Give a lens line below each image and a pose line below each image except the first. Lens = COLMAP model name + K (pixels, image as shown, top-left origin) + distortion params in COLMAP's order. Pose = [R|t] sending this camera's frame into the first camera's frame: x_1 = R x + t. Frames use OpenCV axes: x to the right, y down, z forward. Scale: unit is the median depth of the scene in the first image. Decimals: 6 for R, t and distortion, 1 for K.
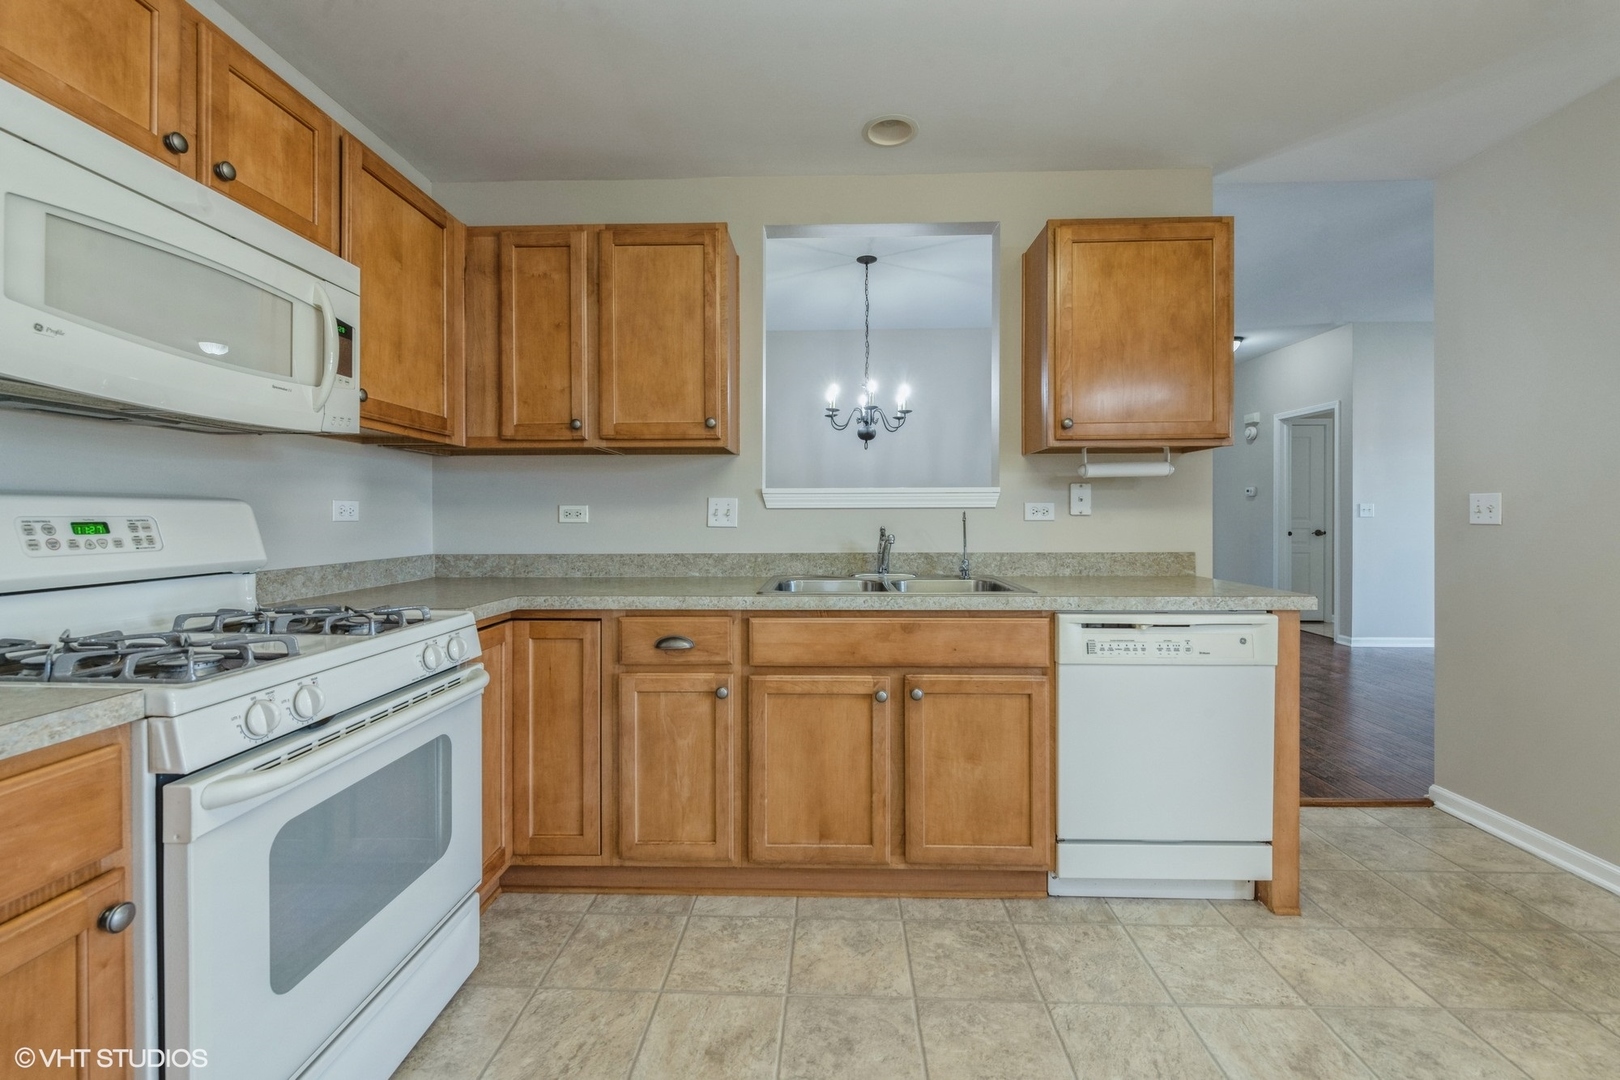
lens RADIAL K [[660.5, 0, 813.0], [0, 660.5, 523.7], [0, 0, 1]] dist [-0.000596, -0.000077]
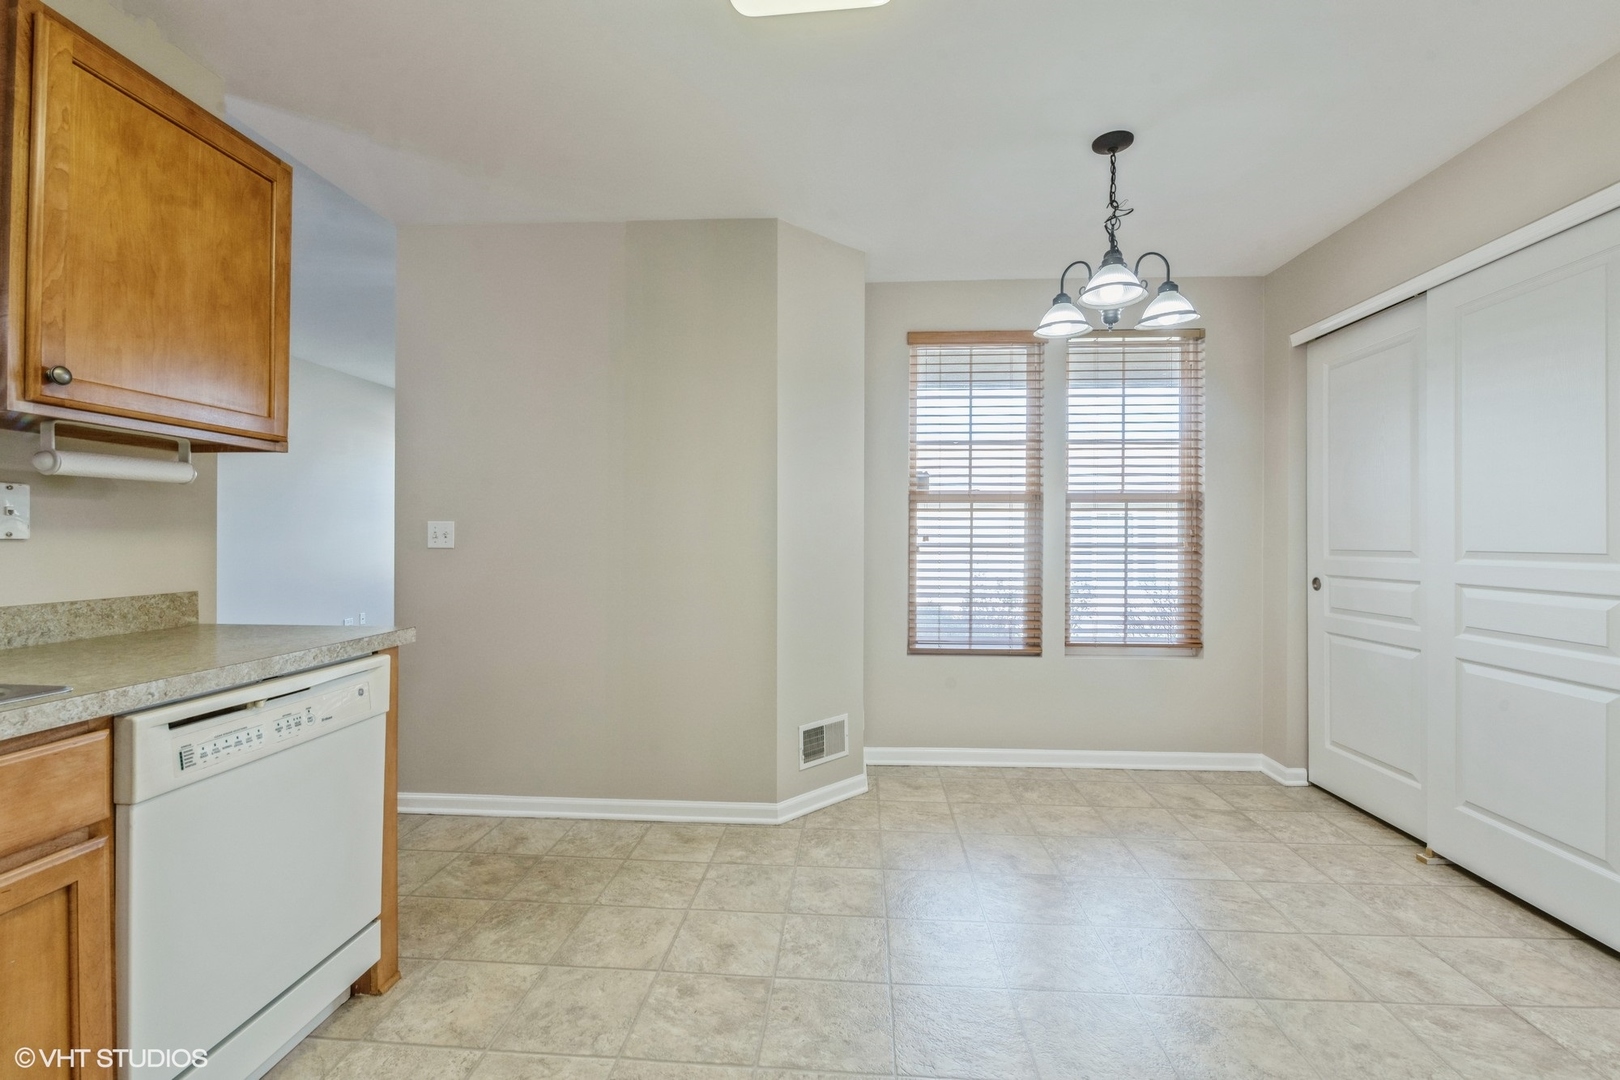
lens RADIAL K [[680.4, 0, 810.0], [0, 680.4, 540.0], [0, 0, 1]] dist [-0.011763, -0.000178]
pose [[0.035370, 0.001771, 0.999373, -0.178483], [0.008555, 0.999961, -0.002074, -0.007515], [-0.999338, 0.008623, 0.035353, 0.396448]]
